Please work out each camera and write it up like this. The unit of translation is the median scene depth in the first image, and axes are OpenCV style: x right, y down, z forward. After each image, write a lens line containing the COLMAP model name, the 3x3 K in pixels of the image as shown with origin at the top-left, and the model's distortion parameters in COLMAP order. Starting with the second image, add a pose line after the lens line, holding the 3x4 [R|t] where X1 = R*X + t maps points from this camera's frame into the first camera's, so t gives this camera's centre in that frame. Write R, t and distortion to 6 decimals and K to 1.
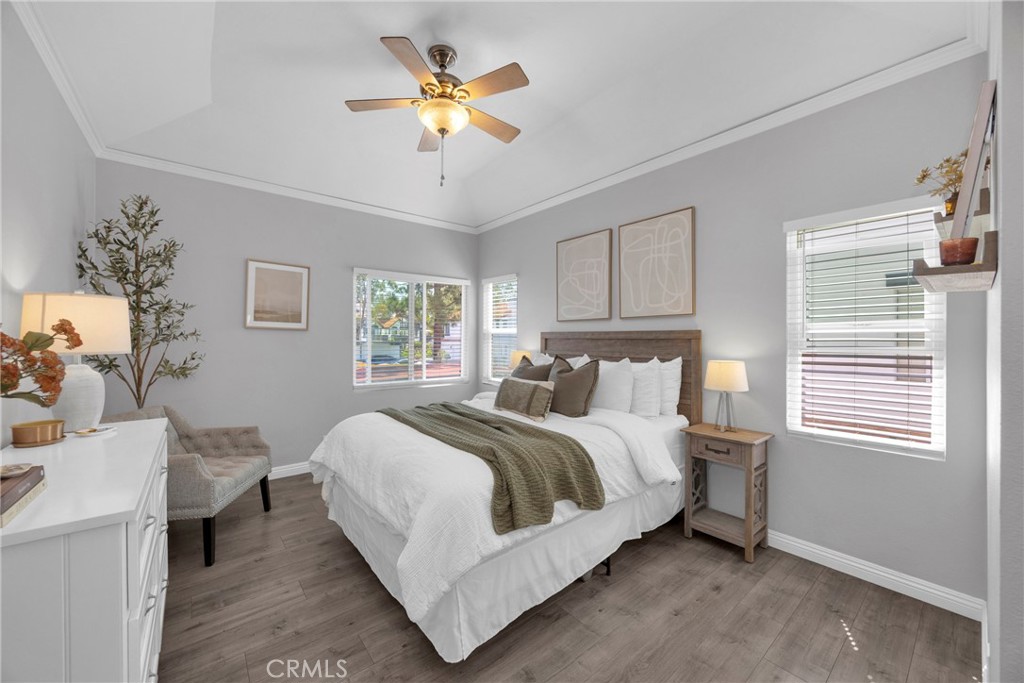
lens RADIAL K [[391.4, 0, 512.3], [0, 391.4, 340.7], [0, 0, 1]] dist [-0.000750, -0.000061]
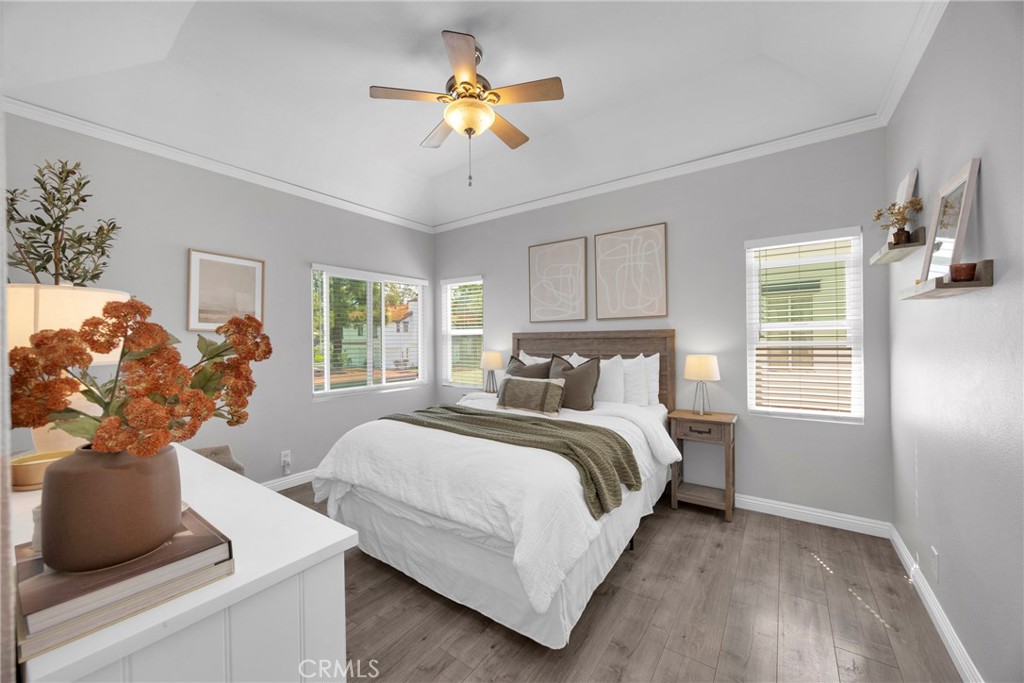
lens RADIAL K [[388.4, 0, 512.0], [0, 388.4, 341.5], [0, 0, 1]] dist [-0.000834, -0.000047]
pose [[0.964371, -0.015142, 0.264119, -0.294511], [0.015490, 0.999880, 0.000763, 0.000490], [-0.264099, 0.003355, 0.964490, 0.017709]]
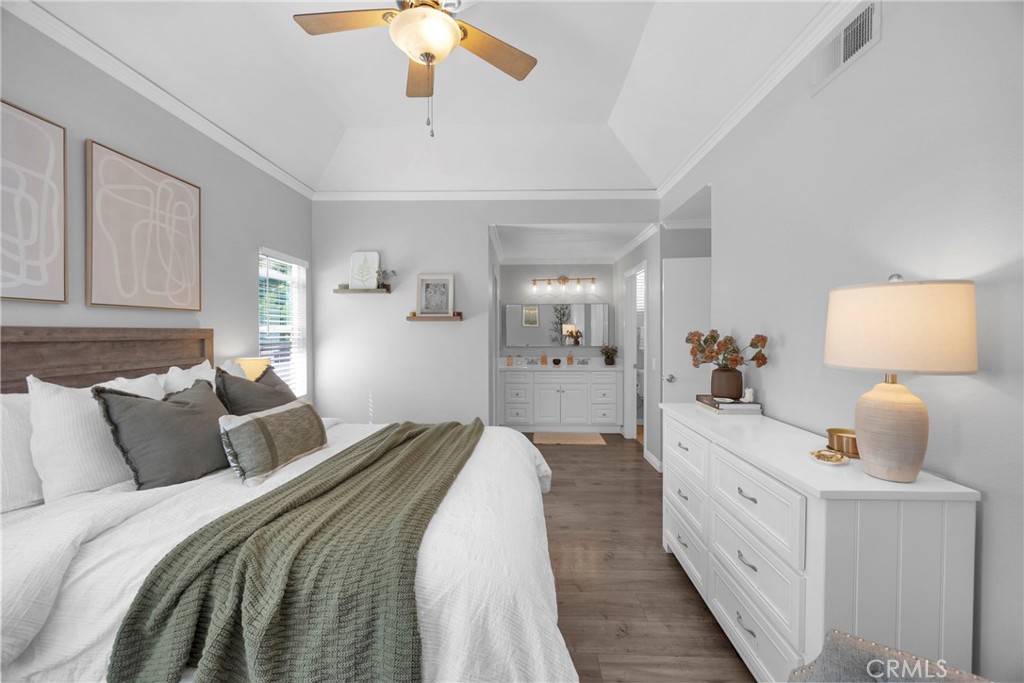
lens RADIAL K [[388.4, 0, 512.0], [0, 388.4, 341.5], [0, 0, 1]] dist [-0.000834, -0.000047]
pose [[-0.749545, -0.019161, 0.661676, -0.669694], [-0.000852, 0.999608, 0.027981, -0.024459], [-0.661953, 0.020410, -0.749267, 1.244806]]
